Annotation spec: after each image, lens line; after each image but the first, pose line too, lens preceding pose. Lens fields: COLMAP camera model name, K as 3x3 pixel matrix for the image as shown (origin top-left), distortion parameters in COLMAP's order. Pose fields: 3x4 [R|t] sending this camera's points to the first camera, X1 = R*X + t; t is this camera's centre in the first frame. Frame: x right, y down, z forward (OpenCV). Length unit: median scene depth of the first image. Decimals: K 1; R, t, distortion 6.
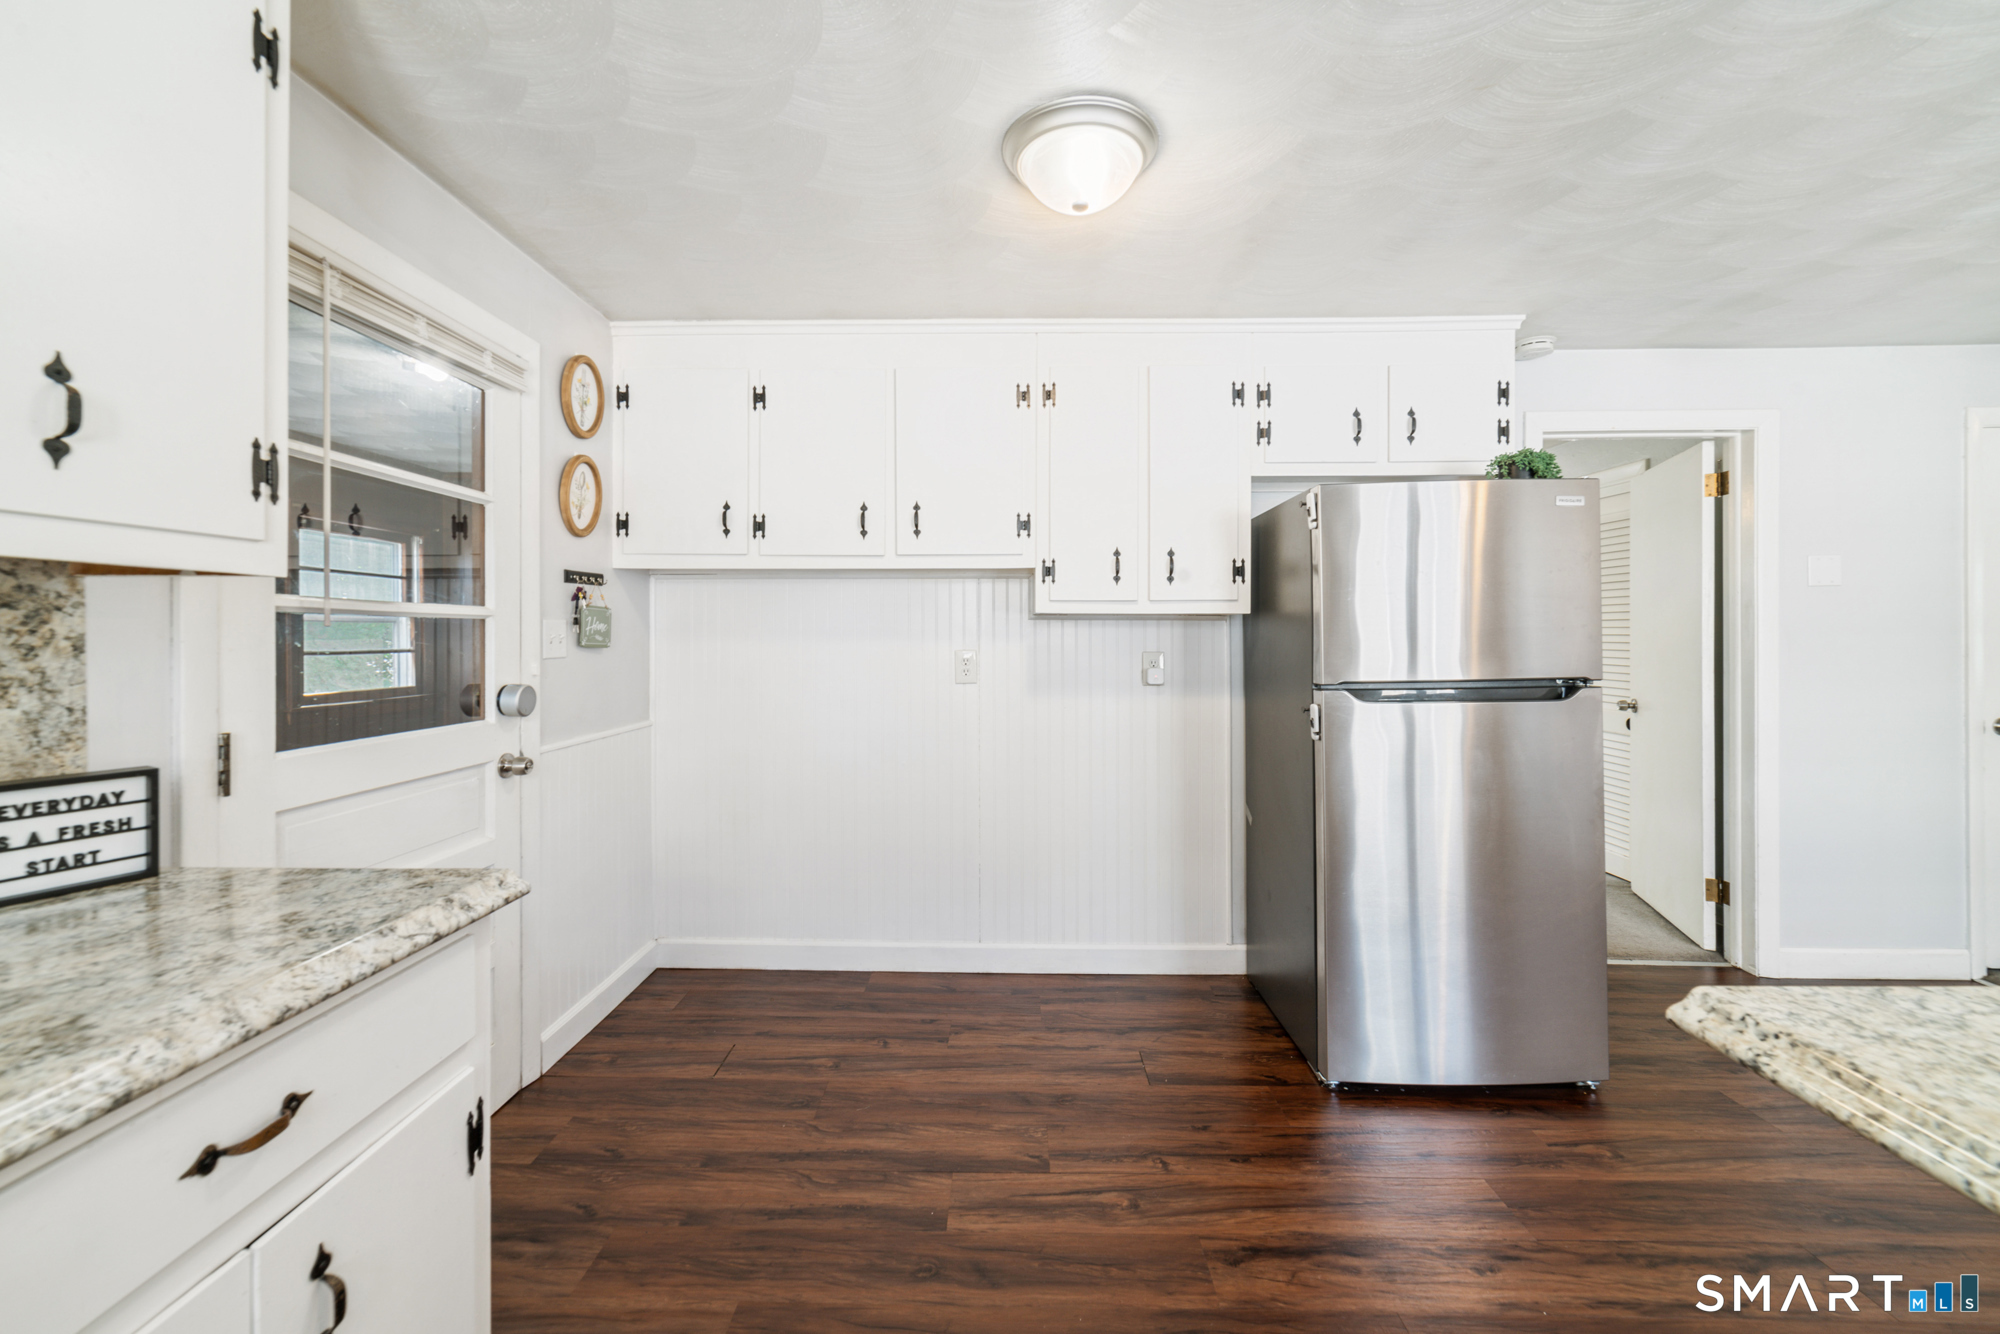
lens RADIAL K [[780.1, 0, 1001.2], [0, 780.1, 636.4], [0, 0, 1]] dist [0.001464, 0.000158]
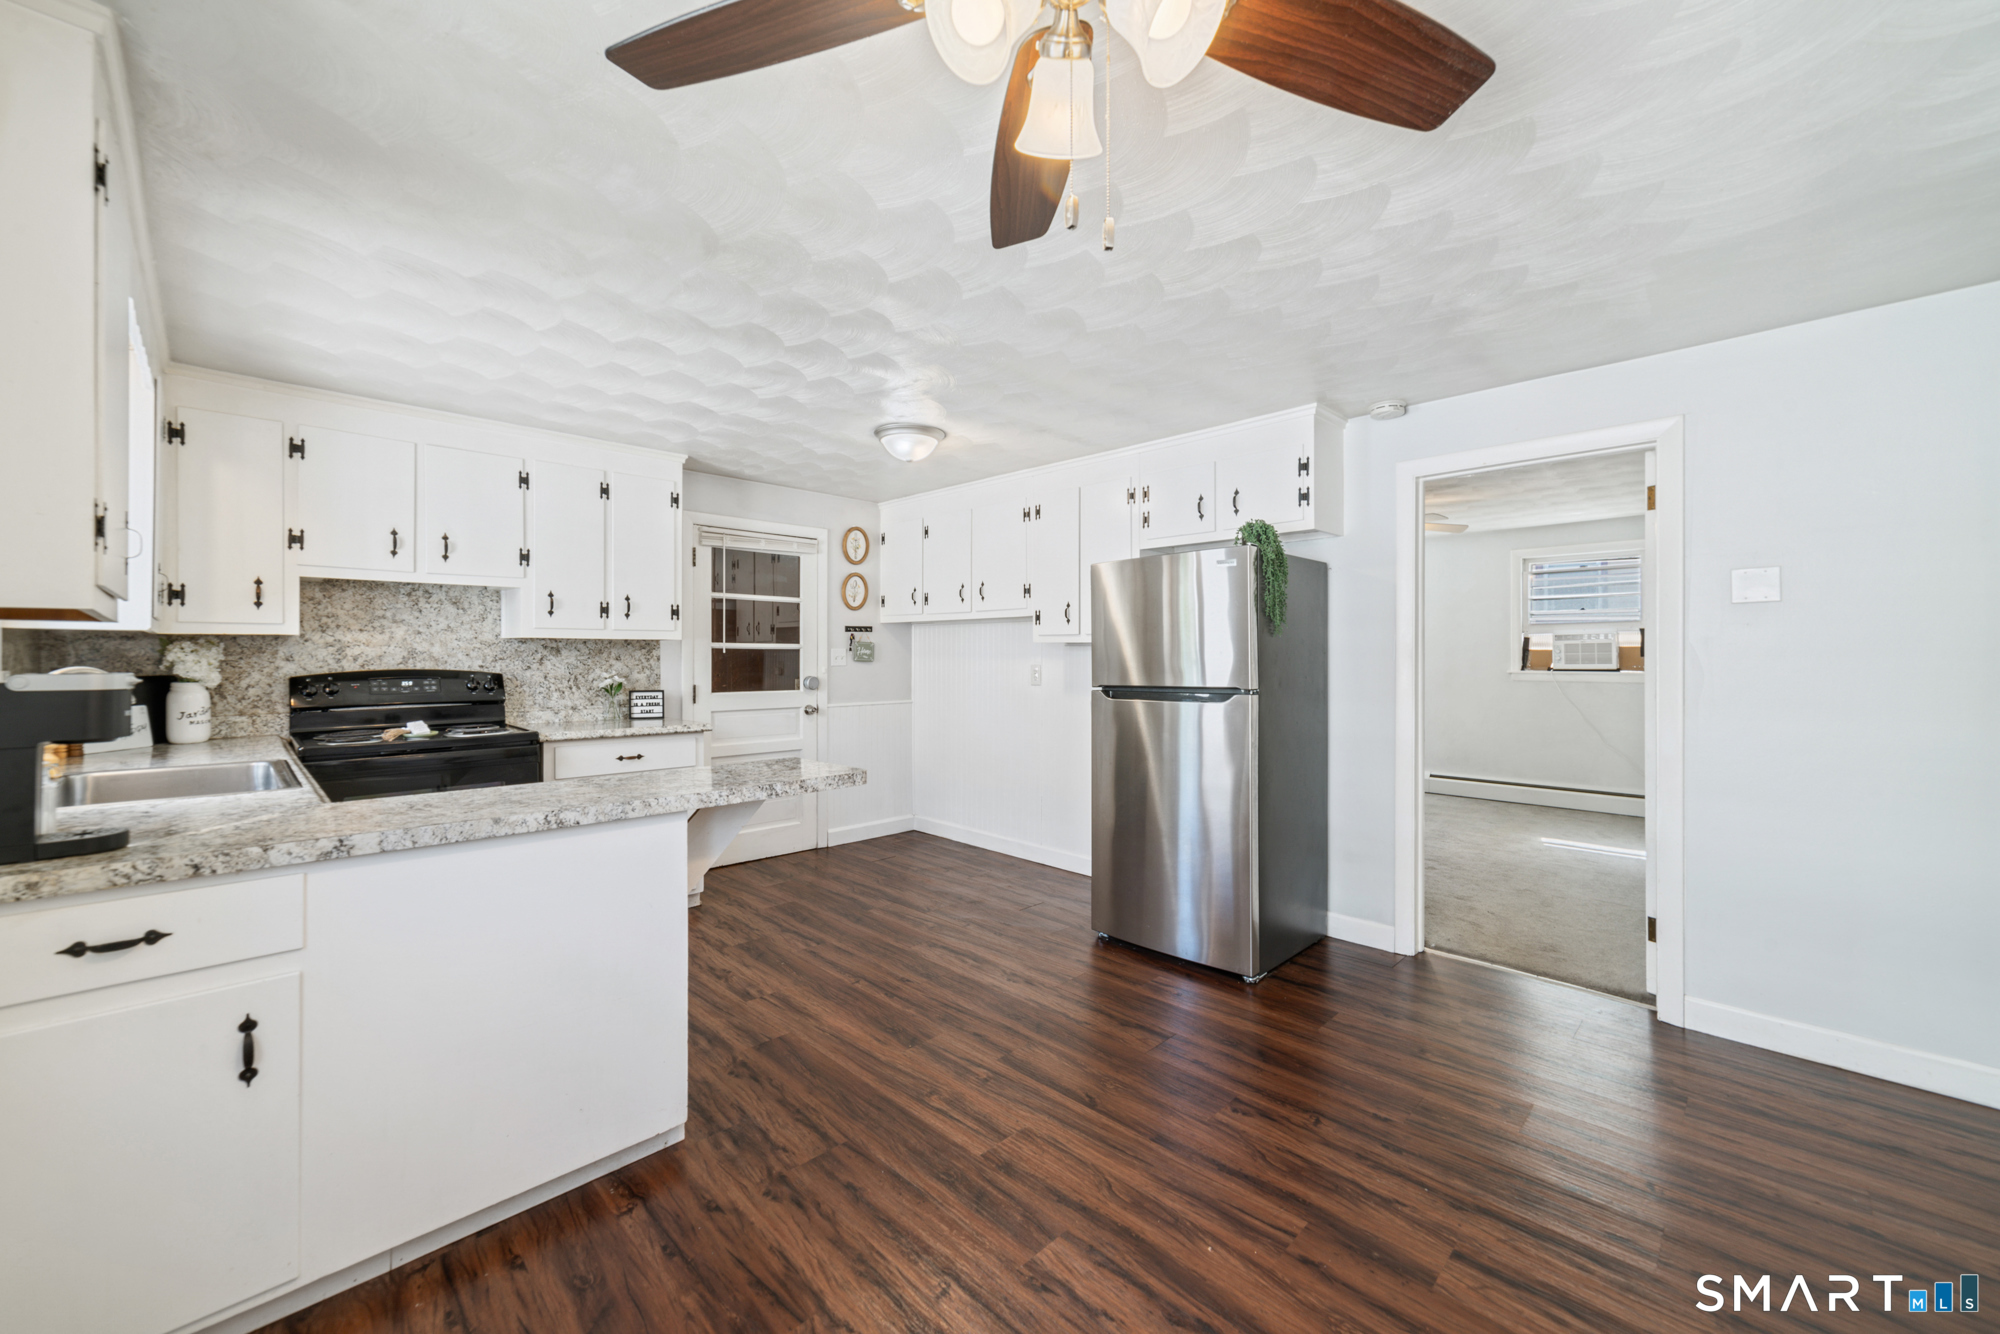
lens RADIAL K [[778.9, 0, 997.3], [0, 778.9, 655.5], [0, 0, 1]] dist [-0.000444, 0.000054]
pose [[0.718205, 0.001340, -0.695831, 1.245831], [-0.002366, 0.999997, -0.000515, -0.001736], [0.695828, 0.002016, 0.718206, -0.275254]]
